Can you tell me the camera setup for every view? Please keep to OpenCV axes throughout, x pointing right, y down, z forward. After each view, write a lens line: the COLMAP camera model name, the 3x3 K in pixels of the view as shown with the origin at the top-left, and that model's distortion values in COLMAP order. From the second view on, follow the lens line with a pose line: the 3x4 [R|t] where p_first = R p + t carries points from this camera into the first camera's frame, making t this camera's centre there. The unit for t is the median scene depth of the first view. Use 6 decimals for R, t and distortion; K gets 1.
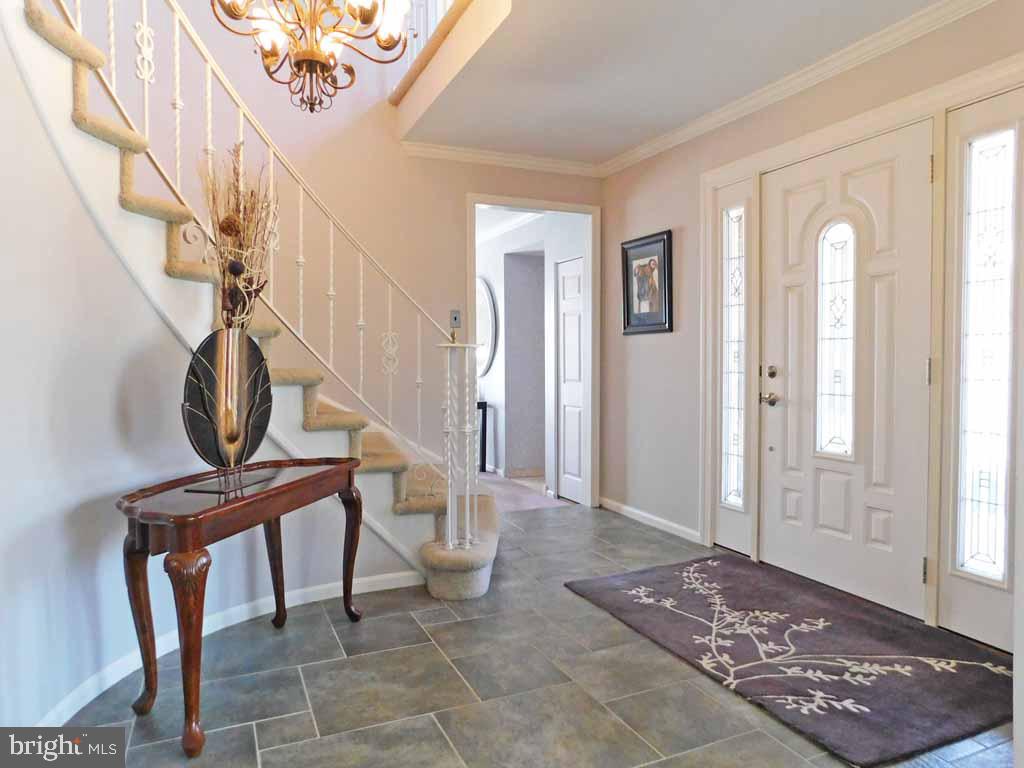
lens RADIAL K [[679.4, 0, 512.4], [0, 679.4, 381.5], [0, 0, 1]] dist [-0.063758, 0.052904]
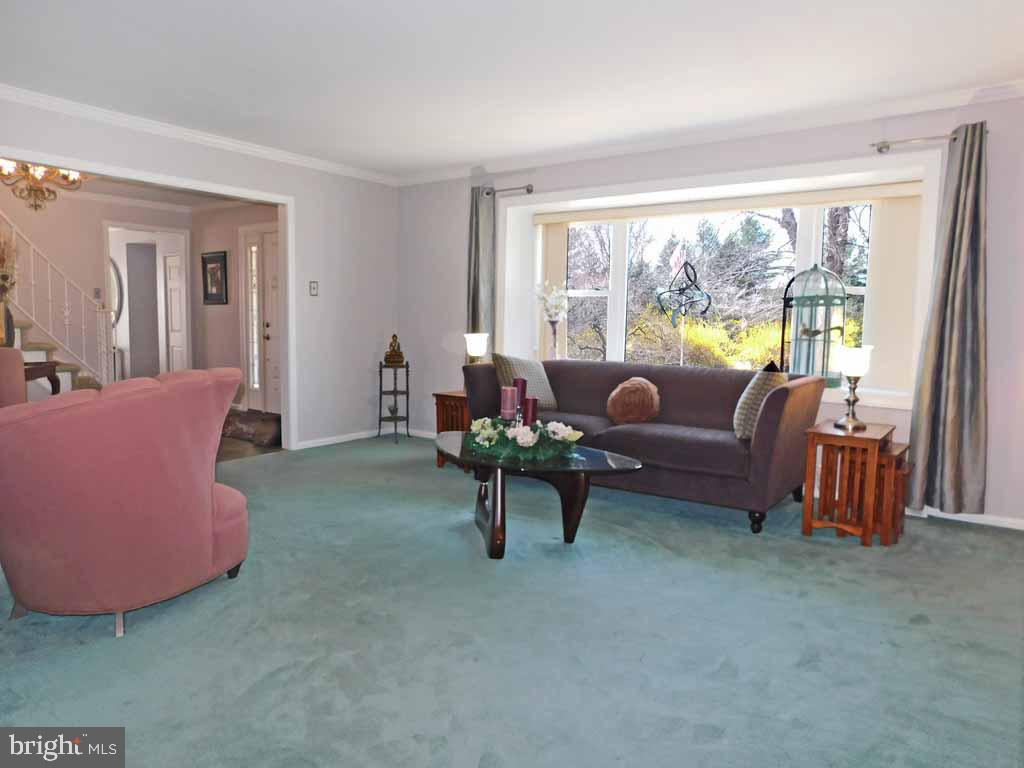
lens RADIAL K [[679.4, 0, 512.4], [0, 679.4, 381.5], [0, 0, 1]] dist [-0.063758, 0.052904]
pose [[0.870188, -0.028800, 0.491878, -0.006980], [-0.000645, 0.998223, 0.059589, 0.030646], [-0.492720, -0.052171, 0.868623, -1.025010]]
